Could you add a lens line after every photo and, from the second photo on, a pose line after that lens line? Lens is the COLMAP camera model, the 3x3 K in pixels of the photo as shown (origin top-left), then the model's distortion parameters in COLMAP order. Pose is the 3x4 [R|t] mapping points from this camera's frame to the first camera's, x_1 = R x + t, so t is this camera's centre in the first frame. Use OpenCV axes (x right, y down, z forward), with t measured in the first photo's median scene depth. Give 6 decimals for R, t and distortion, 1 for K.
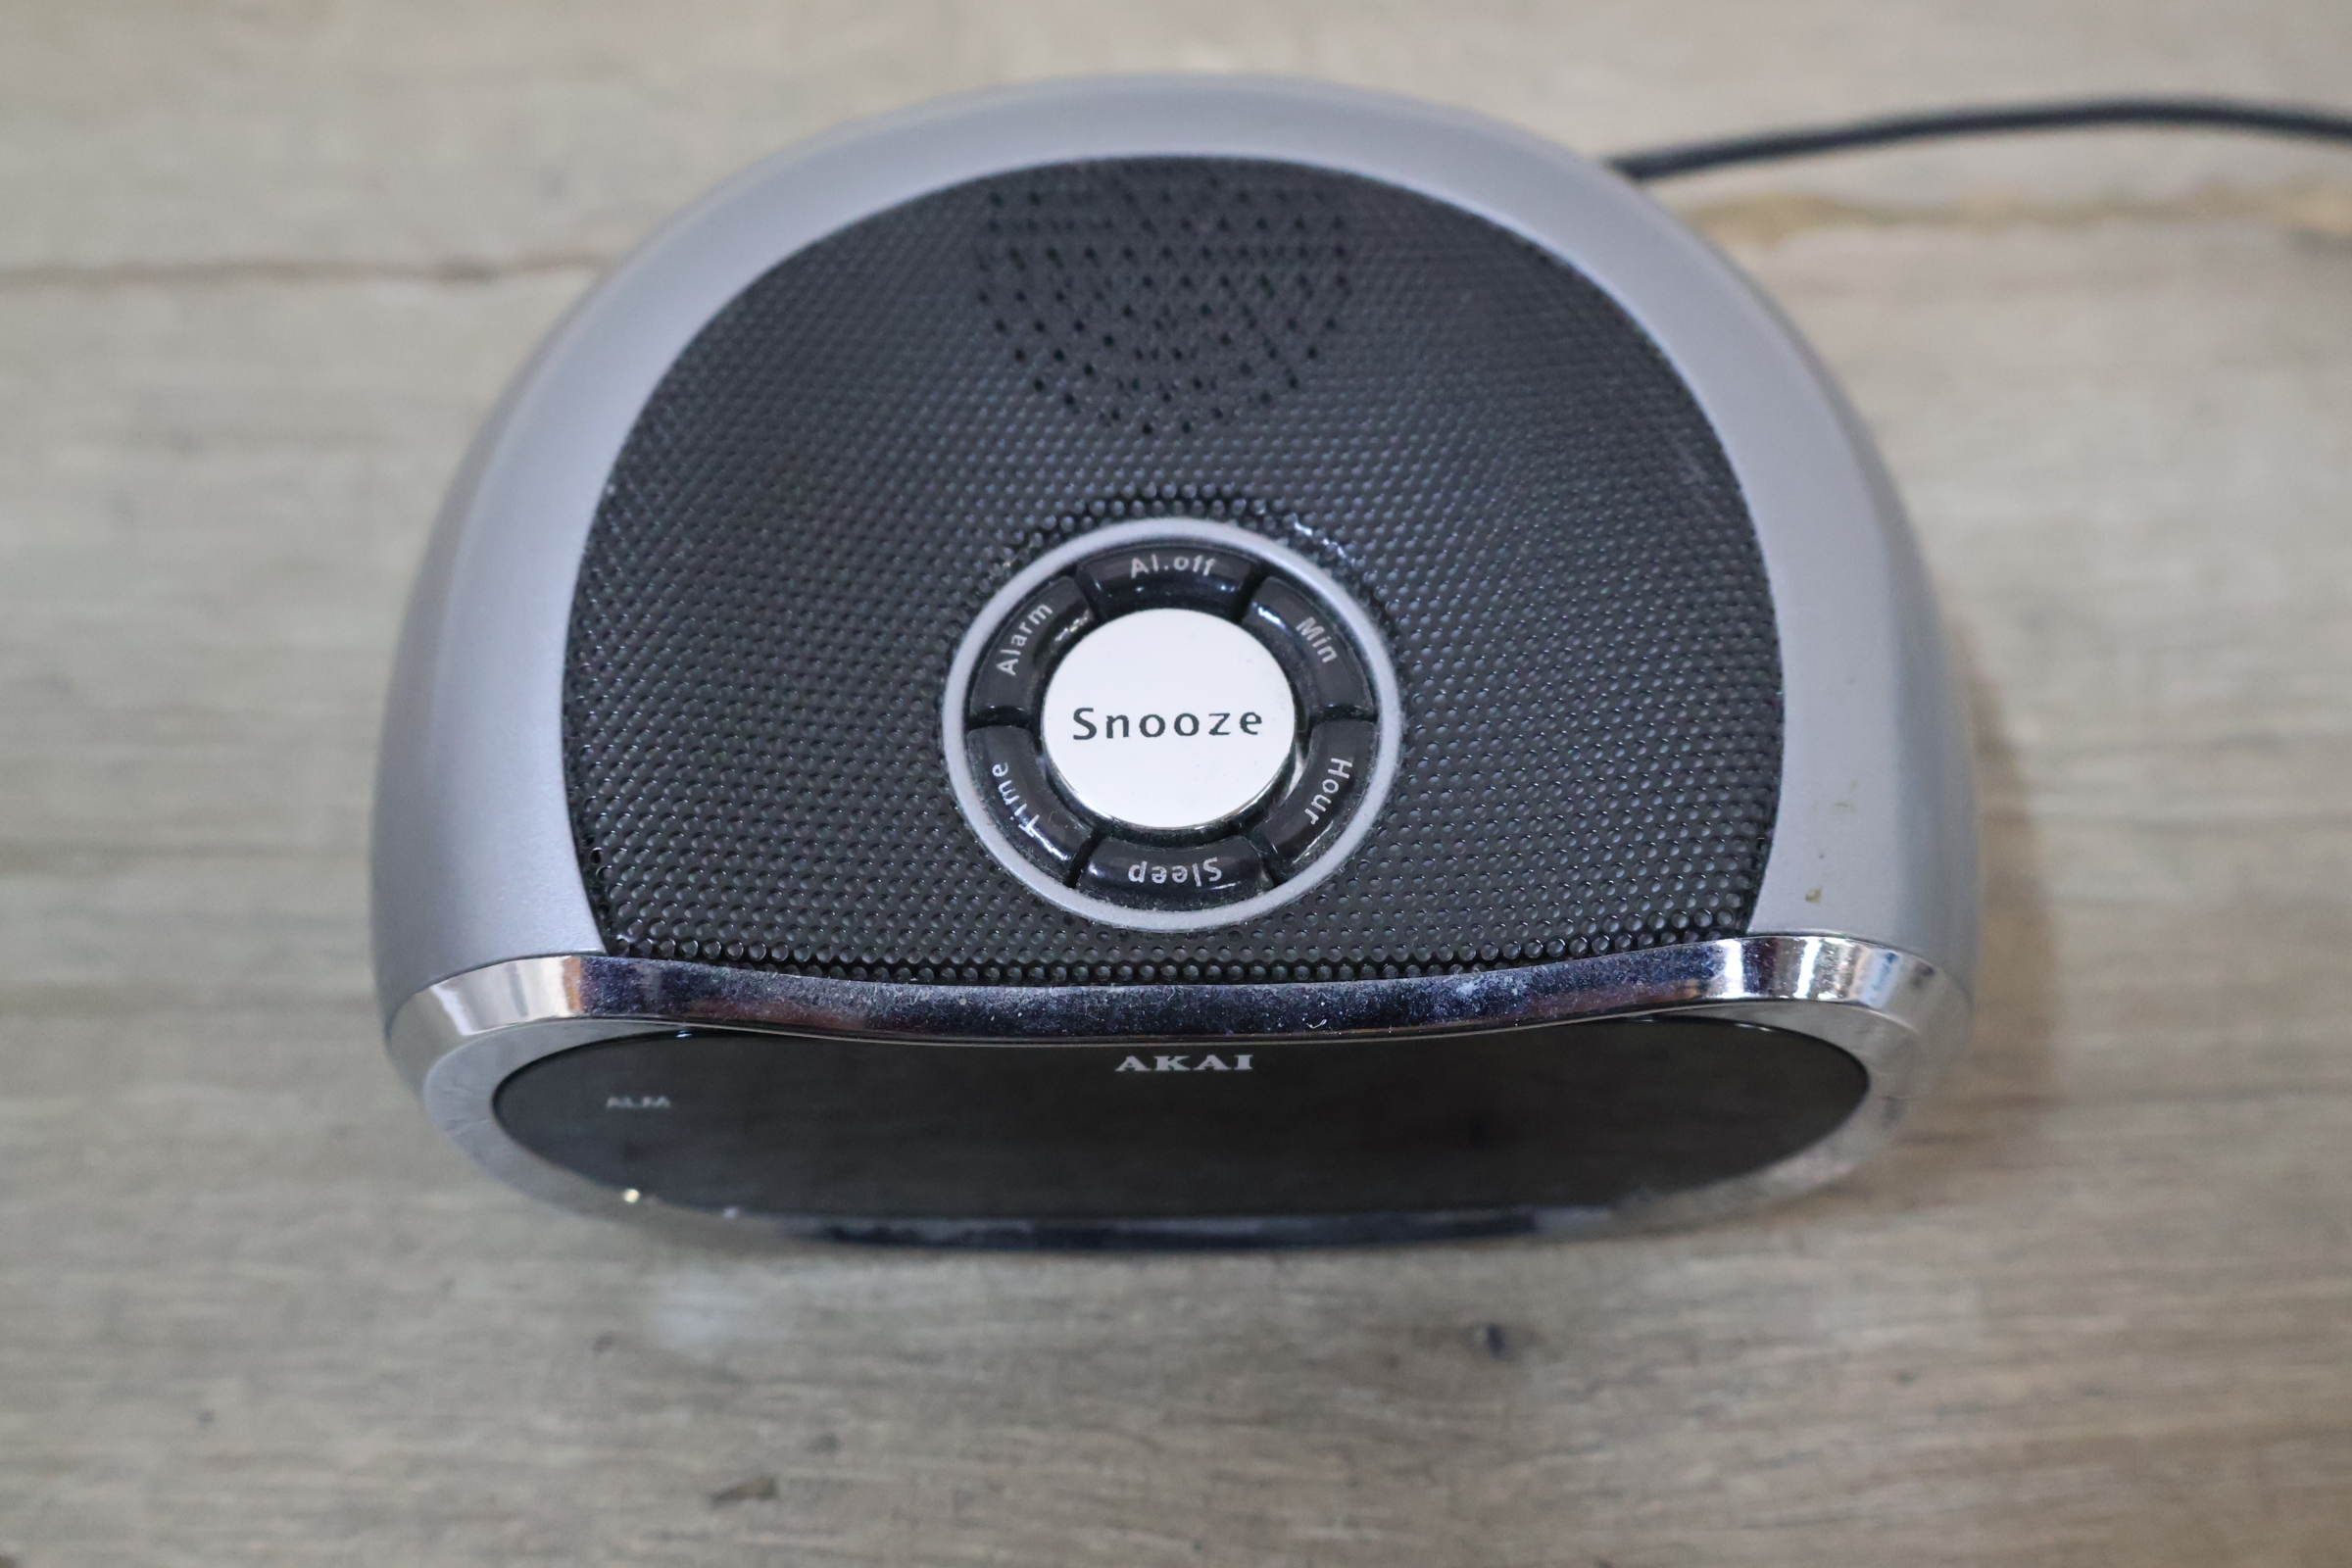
lens RADIAL K [[2289.9, 0, 1175.7], [0, 2289.9, 772.4], [0, 0, 1]] dist [0.008953, 0.000000]
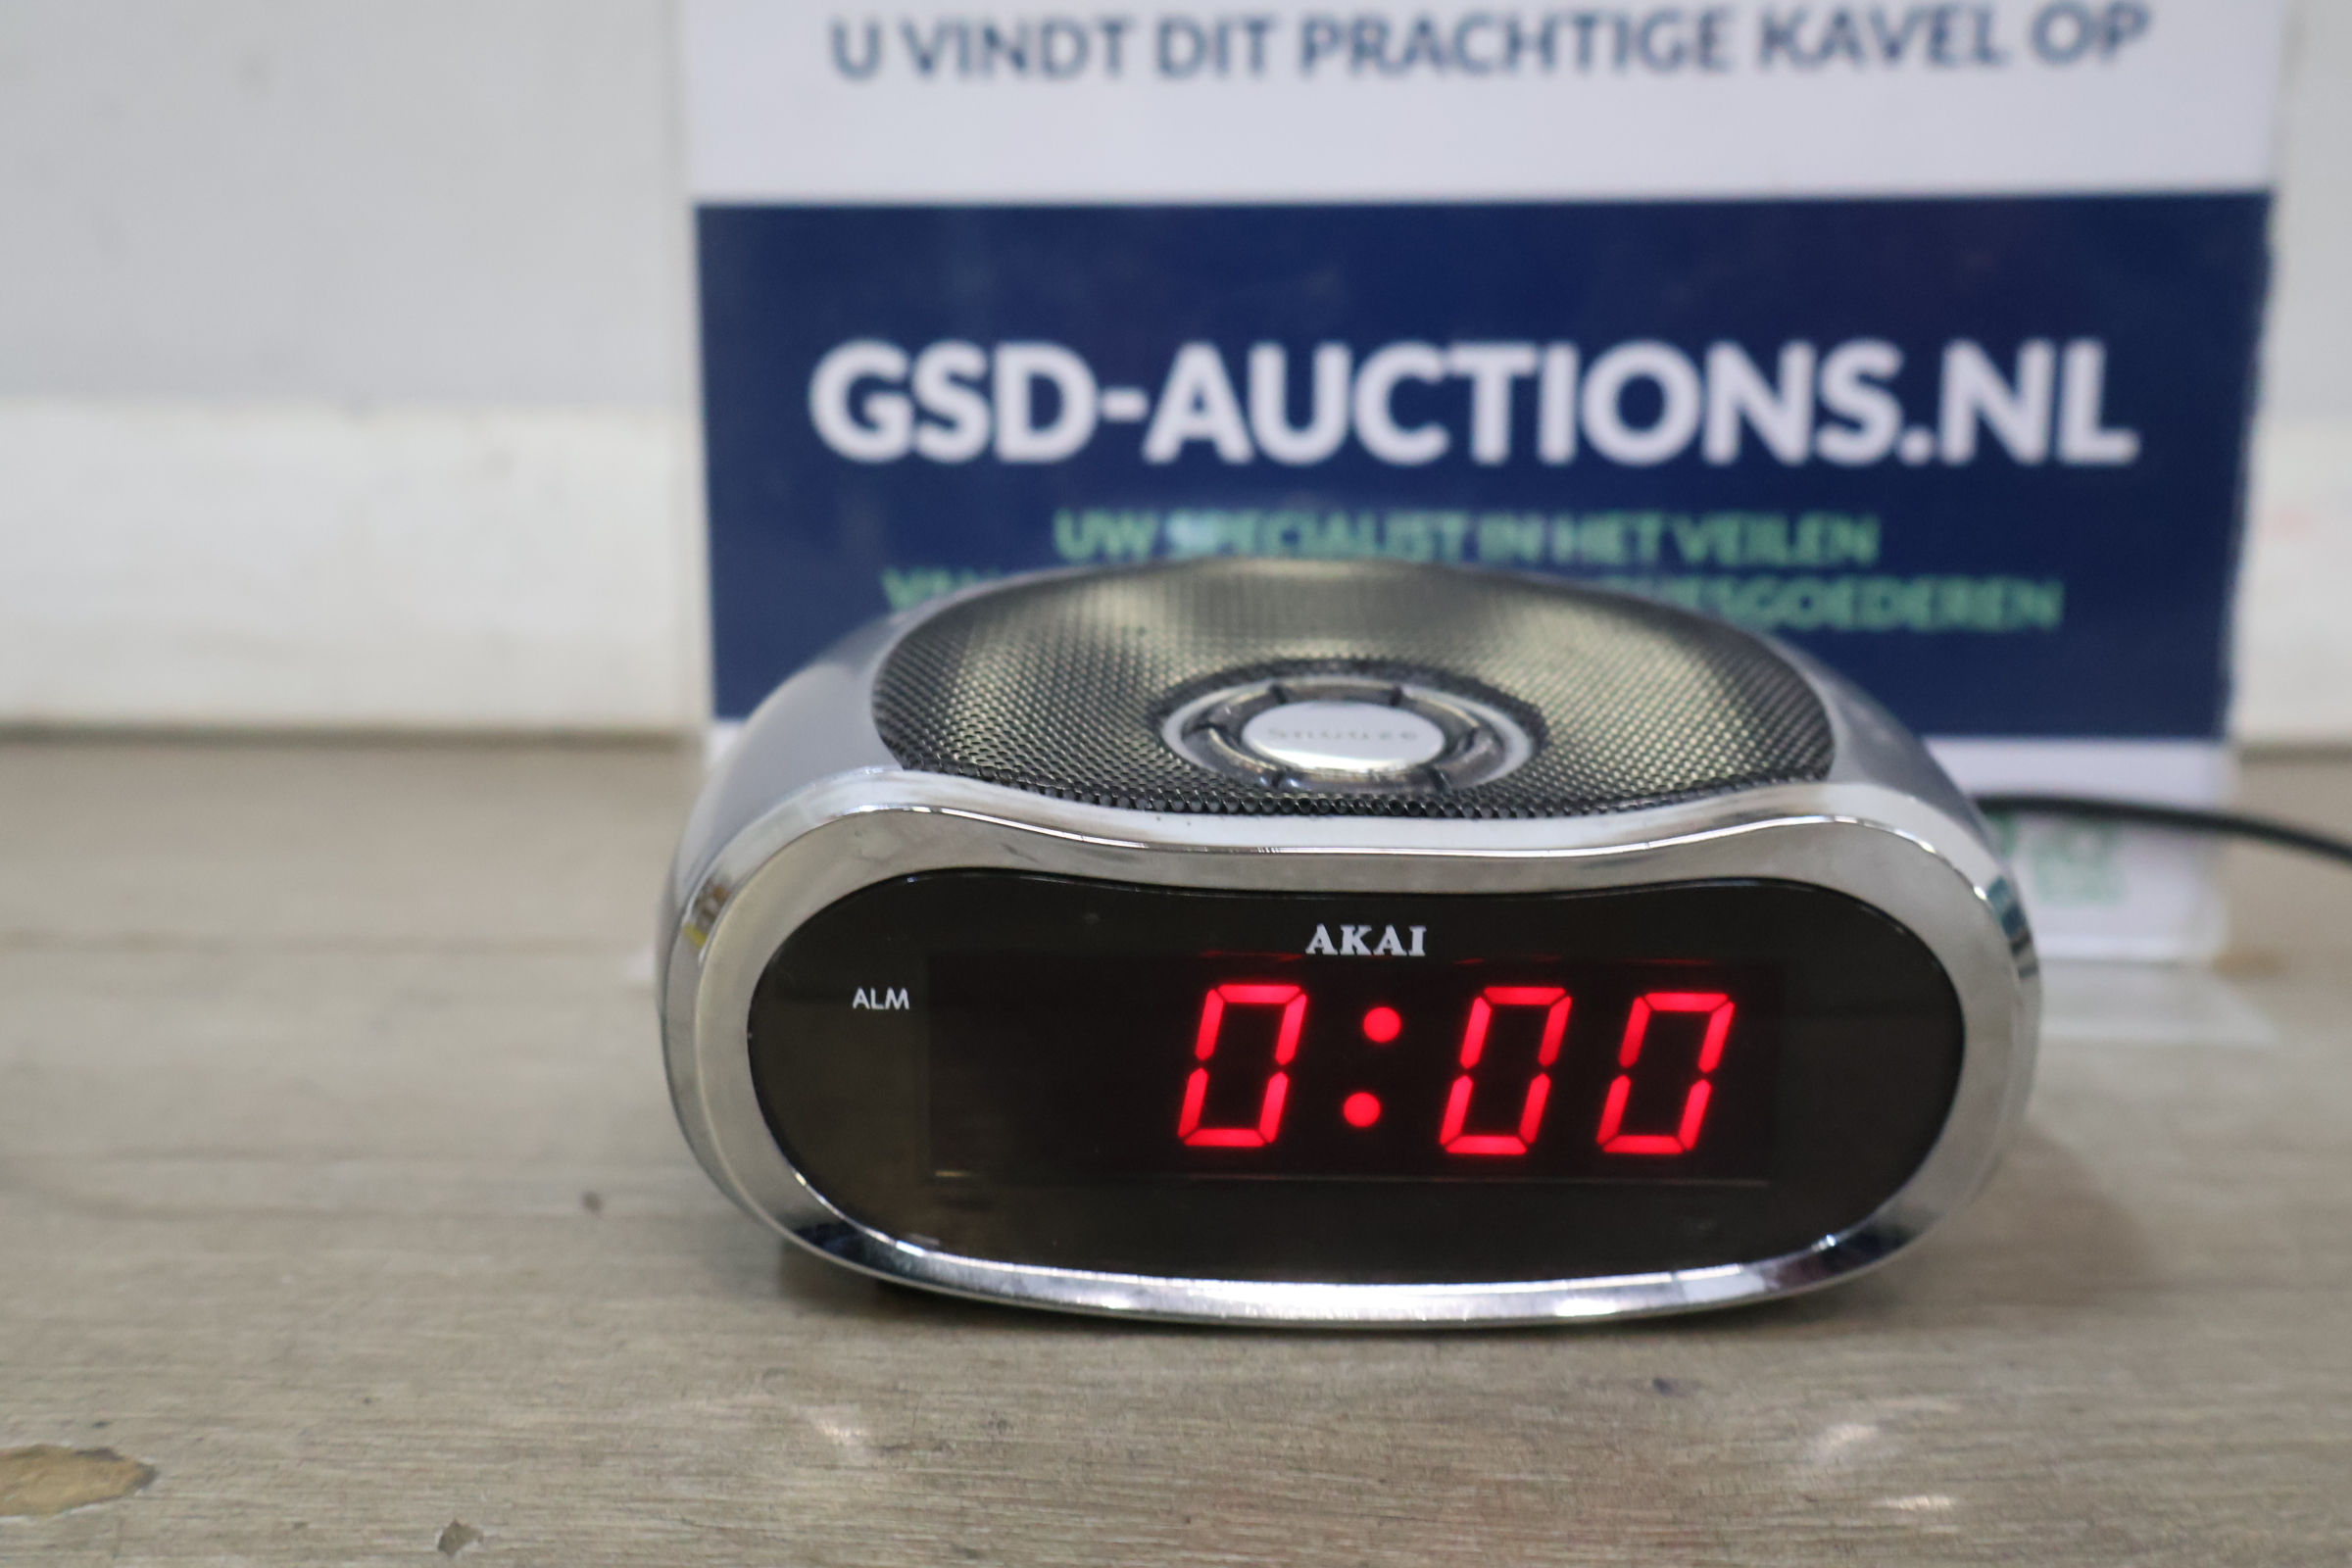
lens RADIAL K [[2289.9, 0, 1170.6], [0, 2289.9, 788.0], [0, 0, 1]] dist [0.008953, 0.000000]
pose [[0.999527, 0.030738, -0.000486, -0.087679], [-0.022807, 0.730826, -0.682182, 0.779009], [-0.020613, 0.681871, 0.731182, 0.092449]]
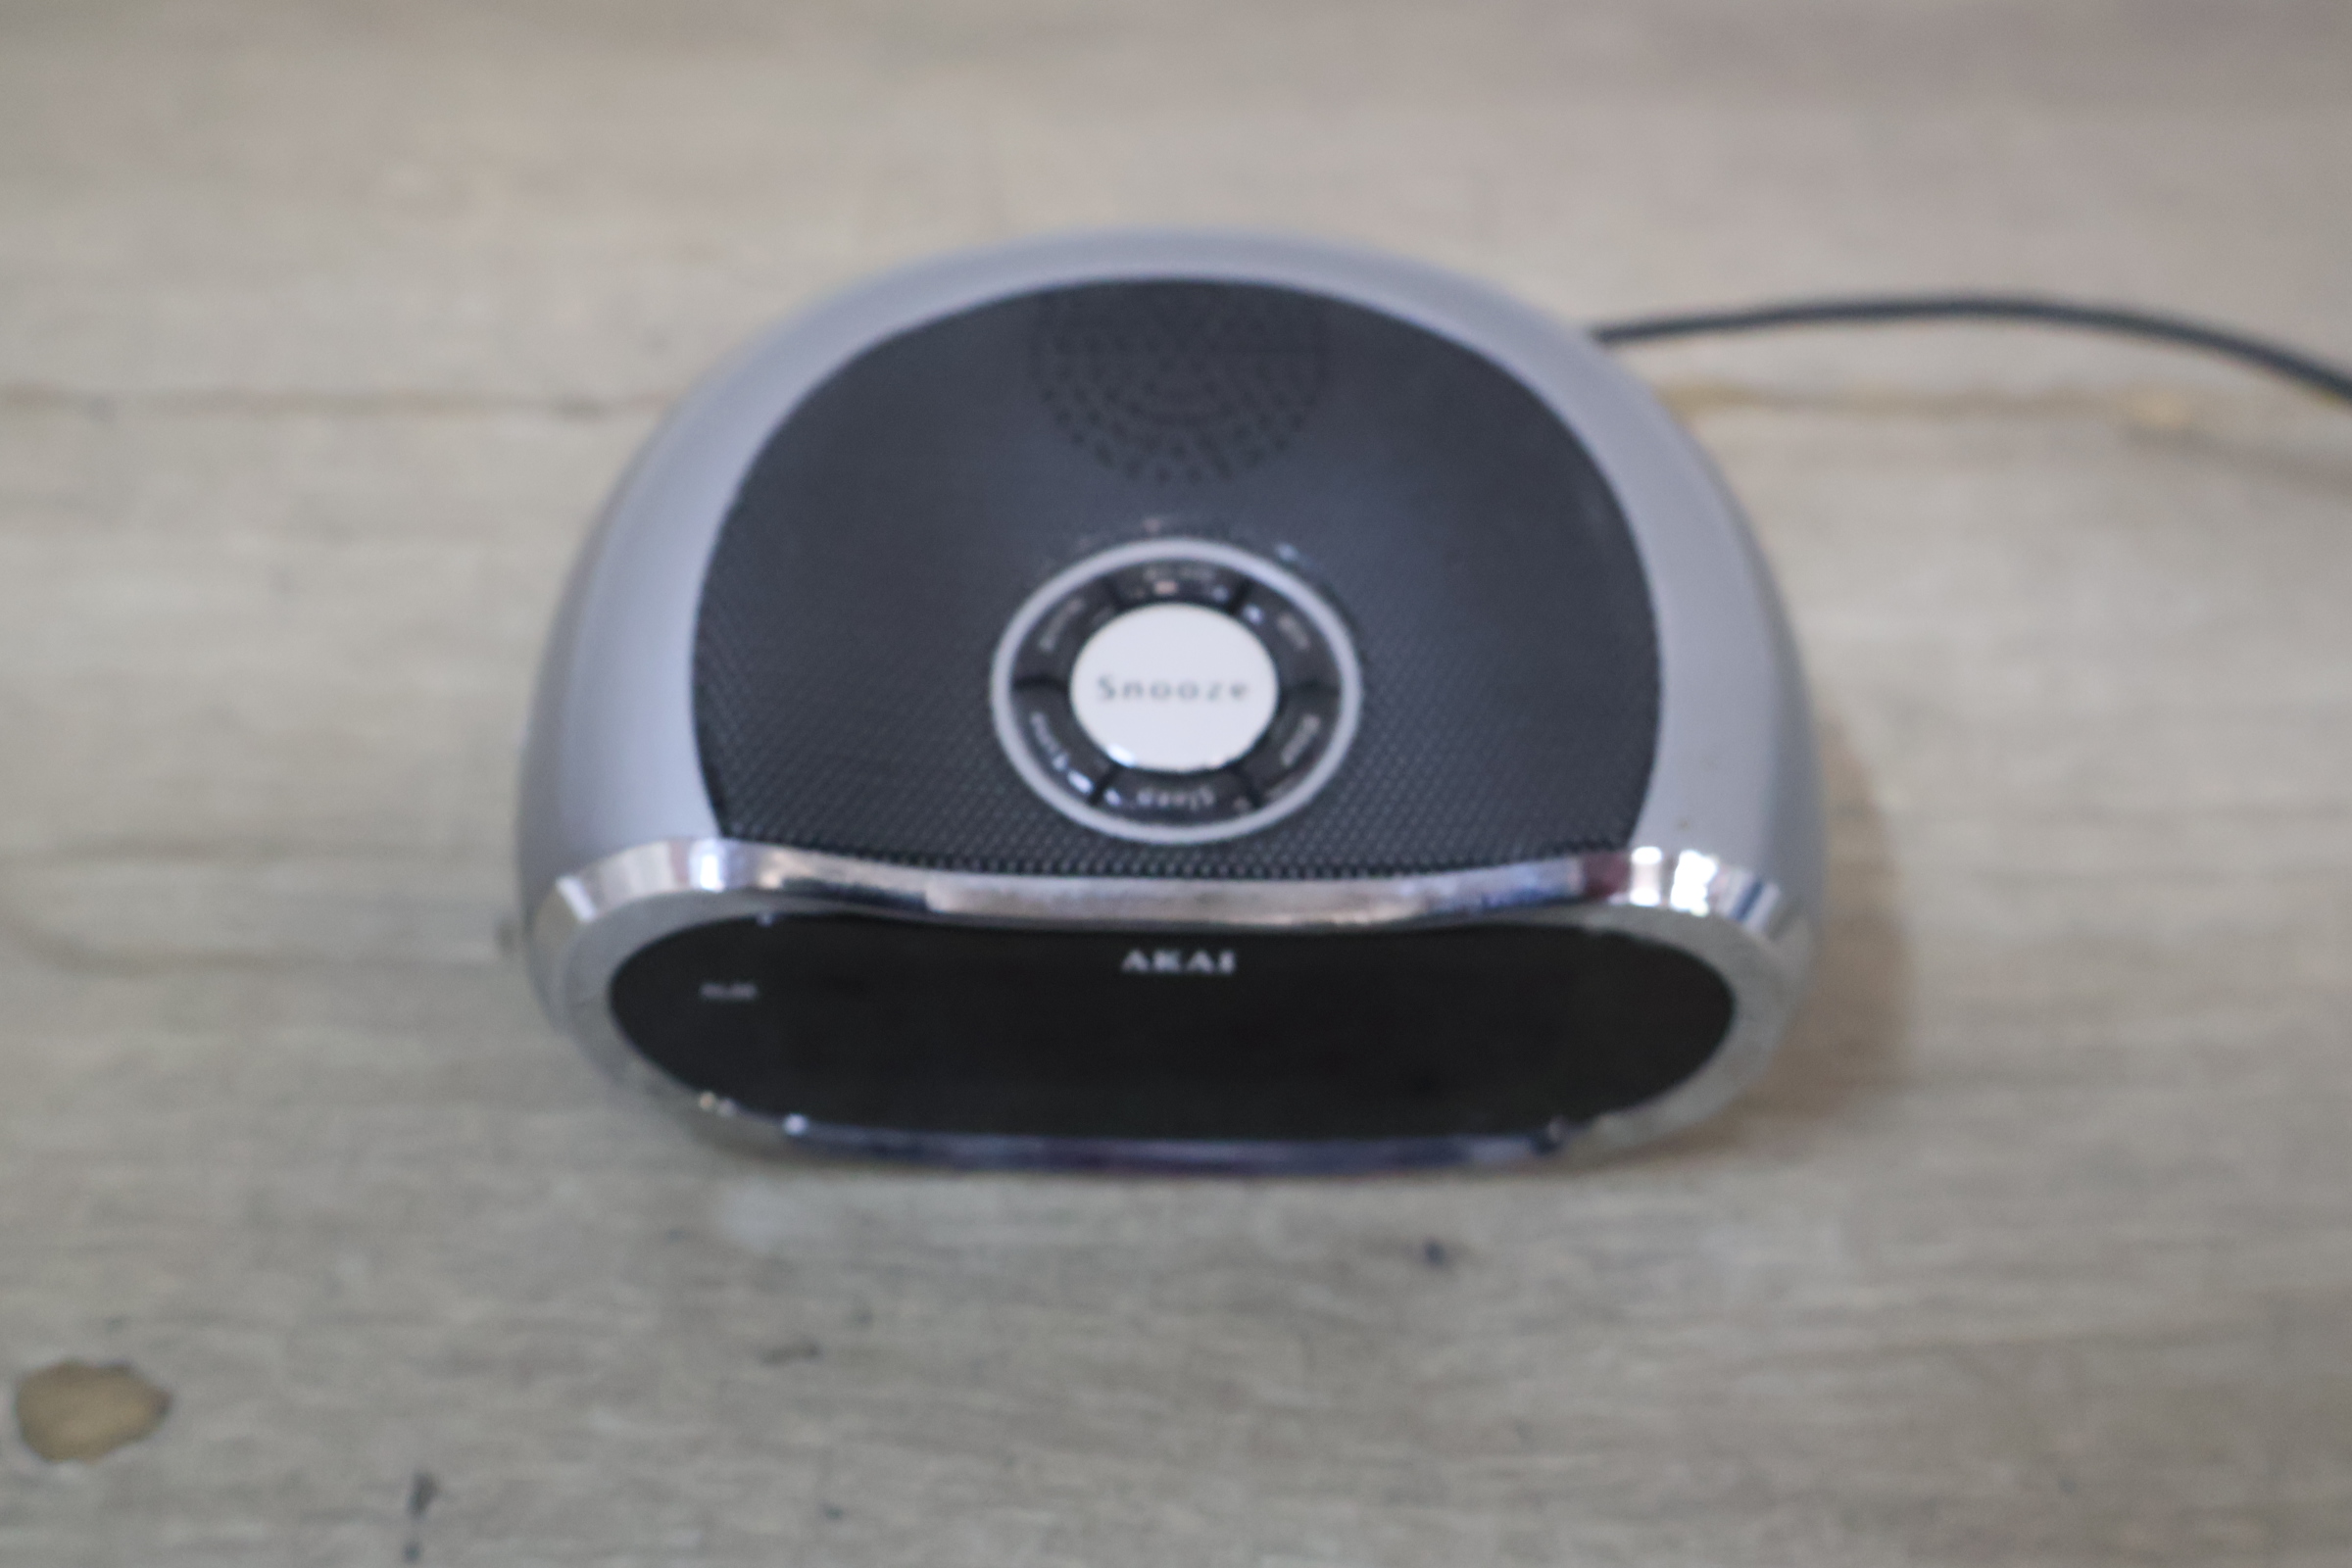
lens RADIAL K [[2289.9, 0, 1177.1], [0, 2289.9, 785.6], [0, 0, 1]] dist [0.008953, 0.000000]
pose [[0.999517, 0.030485, 0.006114, -0.006682], [-0.029375, 0.990315, -0.135693, 0.180653], [-0.010192, 0.135448, 0.990732, -0.209041]]
